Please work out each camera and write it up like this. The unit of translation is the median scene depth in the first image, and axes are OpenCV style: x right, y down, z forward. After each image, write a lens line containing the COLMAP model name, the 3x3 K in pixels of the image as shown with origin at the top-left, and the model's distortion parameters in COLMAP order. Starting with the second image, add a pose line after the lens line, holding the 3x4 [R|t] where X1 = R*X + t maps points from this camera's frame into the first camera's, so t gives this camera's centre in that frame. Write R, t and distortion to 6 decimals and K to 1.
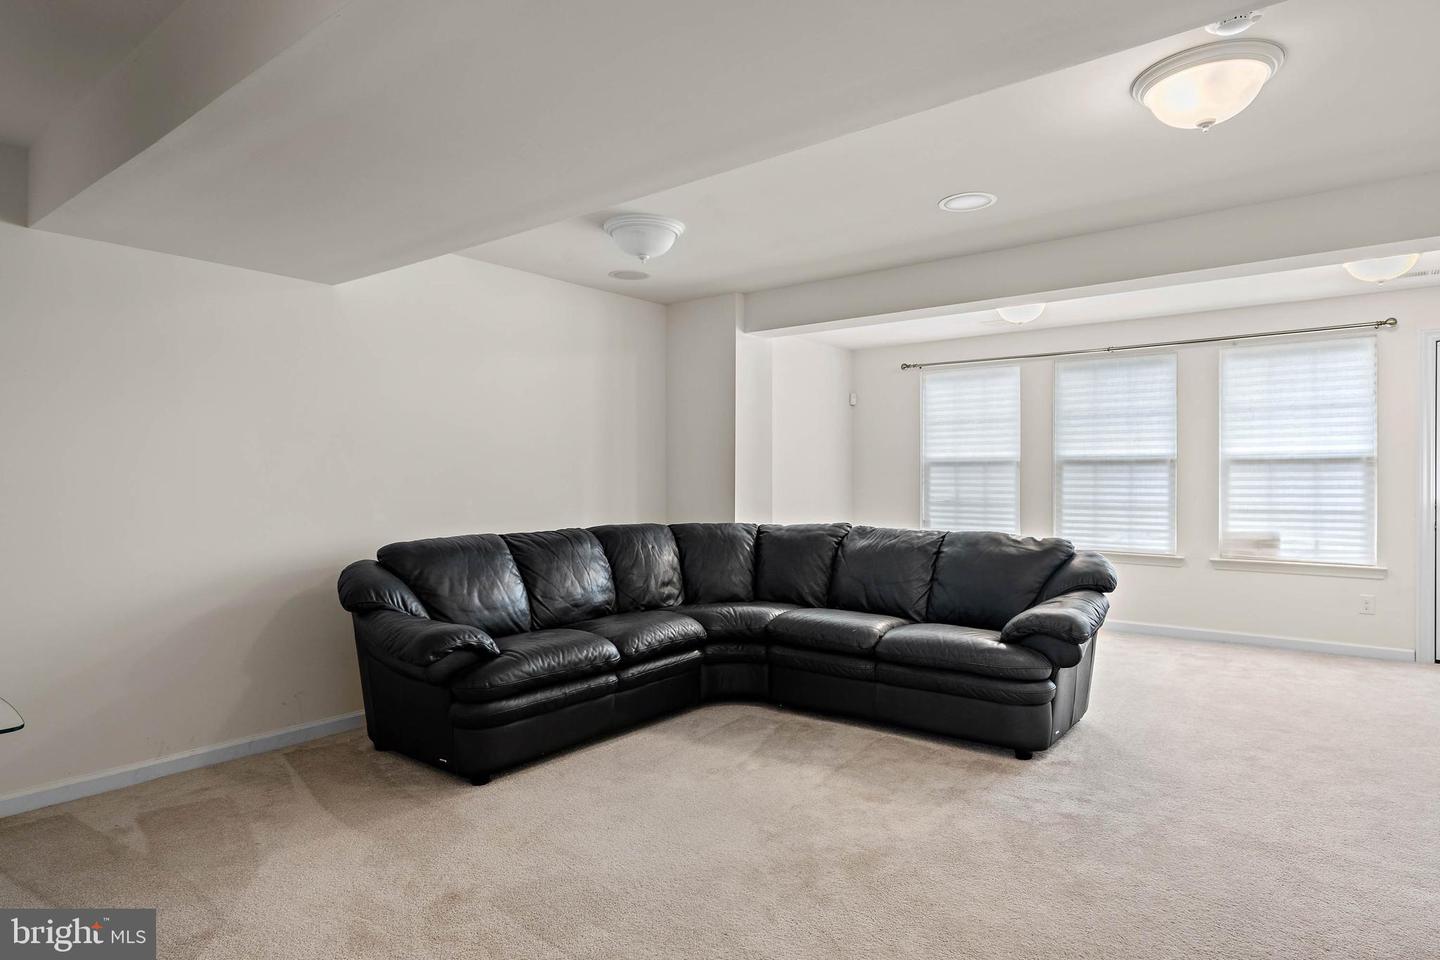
lens RADIAL K [[803.1, 0, 712.8], [0, 803.1, 481.8], [0, 0, 1]] dist [0.000798, -0.000077]
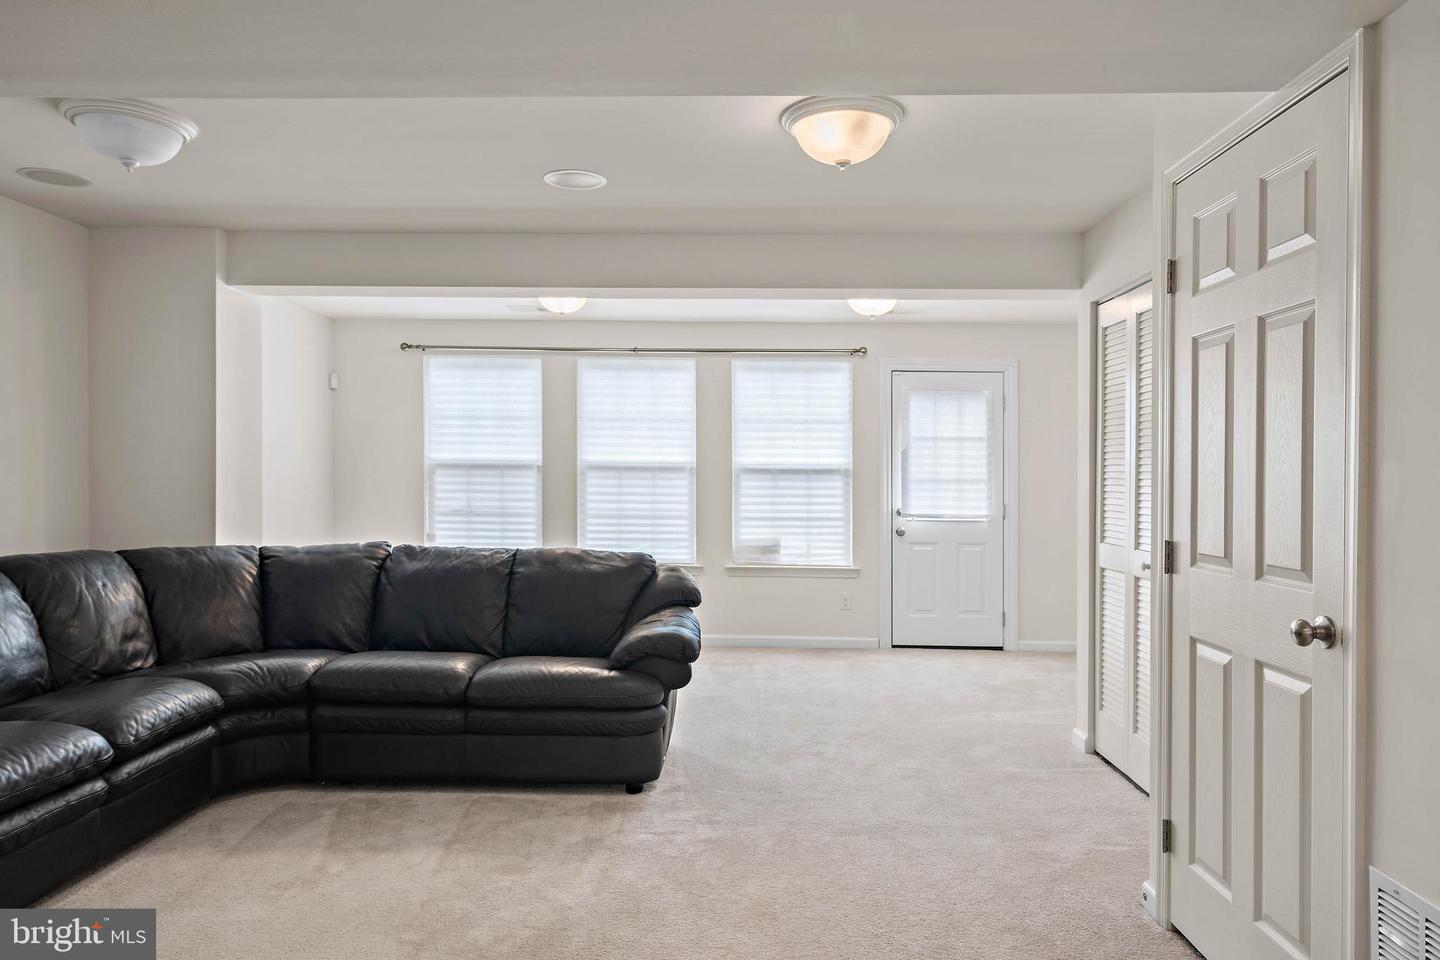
lens RADIAL K [[963.9, 0, 709.4], [0, 963.9, 479.2], [0, 0, 1]] dist [0.000468, -0.011544]
pose [[0.803552, 0.010875, 0.595135, -0.165002], [-0.009389, 0.999940, -0.005596, -0.009288], [-0.595161, -0.001091, 0.803606, 0.042690]]
